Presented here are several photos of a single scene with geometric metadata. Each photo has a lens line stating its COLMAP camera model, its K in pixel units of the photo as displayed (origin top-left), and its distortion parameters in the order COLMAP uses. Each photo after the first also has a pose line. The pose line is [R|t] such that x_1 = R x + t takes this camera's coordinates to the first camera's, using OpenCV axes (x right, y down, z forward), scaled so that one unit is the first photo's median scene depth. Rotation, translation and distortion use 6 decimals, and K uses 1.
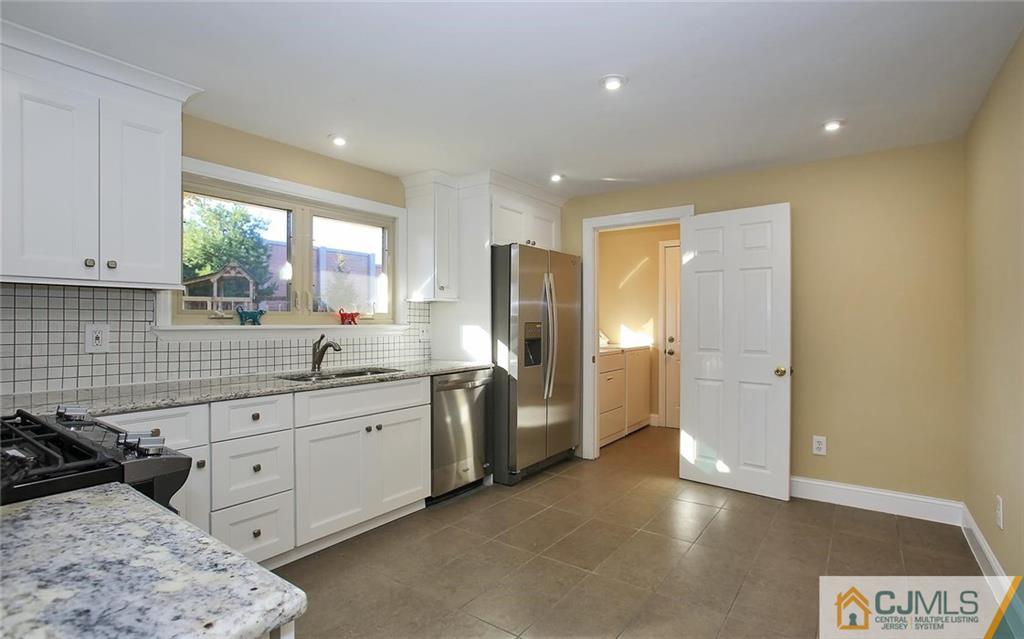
lens RADIAL K [[484.3, 0, 512.0], [0, 484.3, 319.5], [0, 0, 1]] dist [-0.003264, -0.000086]
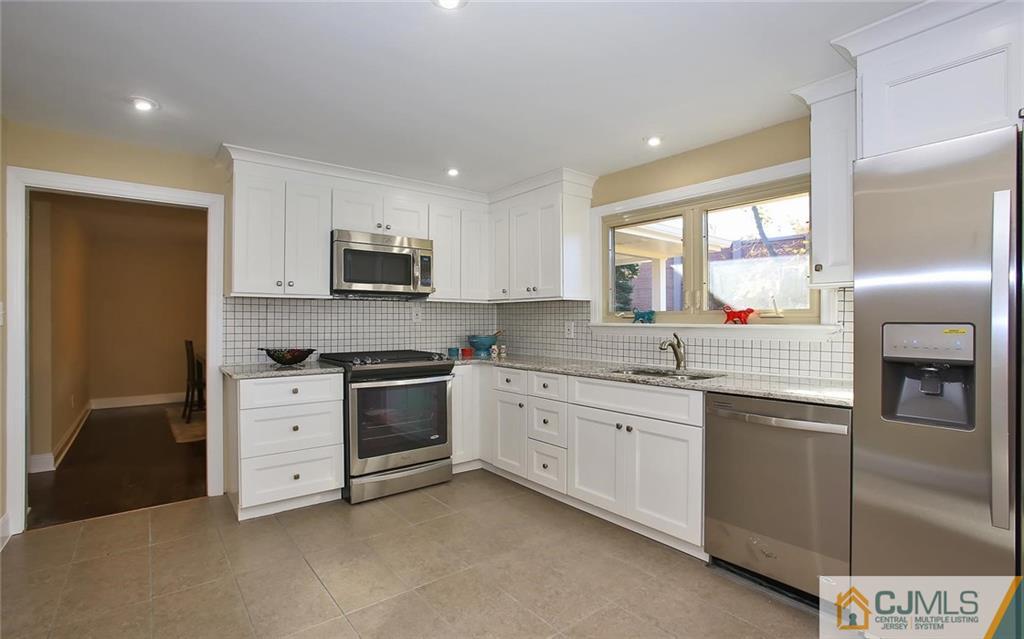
lens RADIAL K [[485.7, 0, 512.0], [0, 485.7, 319.5], [0, 0, 1]] dist [-0.050724, 0.000373]
pose [[-0.250691, -0.004548, -0.968056, 0.726575], [0.000157, 0.999989, -0.004739, 0.008303], [0.968067, -0.001340, -0.250688, 1.021898]]
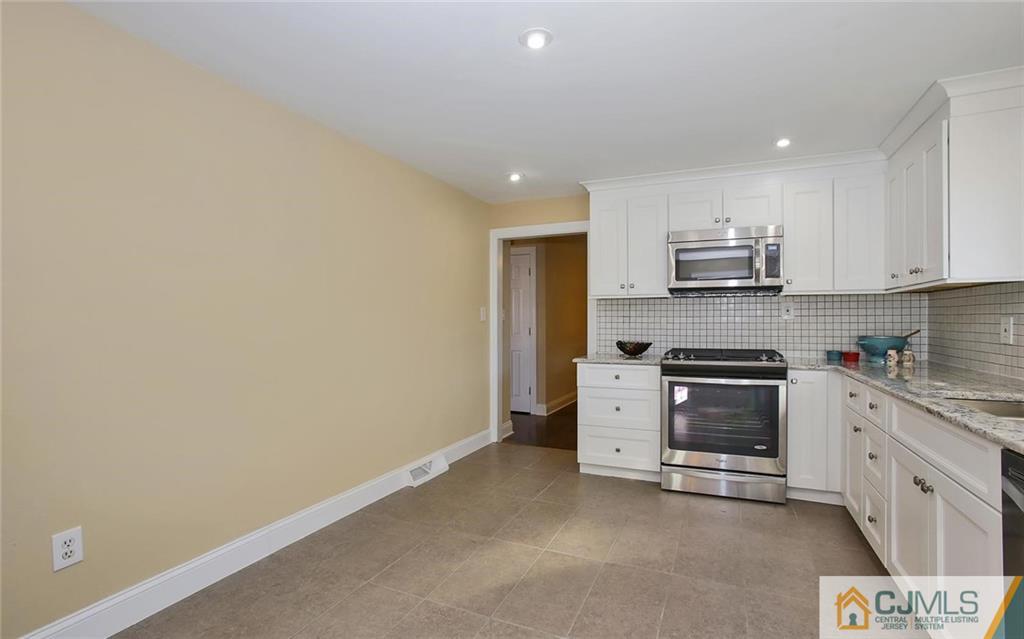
lens RADIAL K [[484.3, 0, 512.0], [0, 484.3, 319.5], [0, 0, 1]] dist [-0.003264, -0.000086]
pose [[-0.973798, -0.000144, -0.227414, 0.382088], [0.000410, 0.999997, -0.002388, 0.013595], [0.227413, -0.002419, -0.973795, 1.461323]]
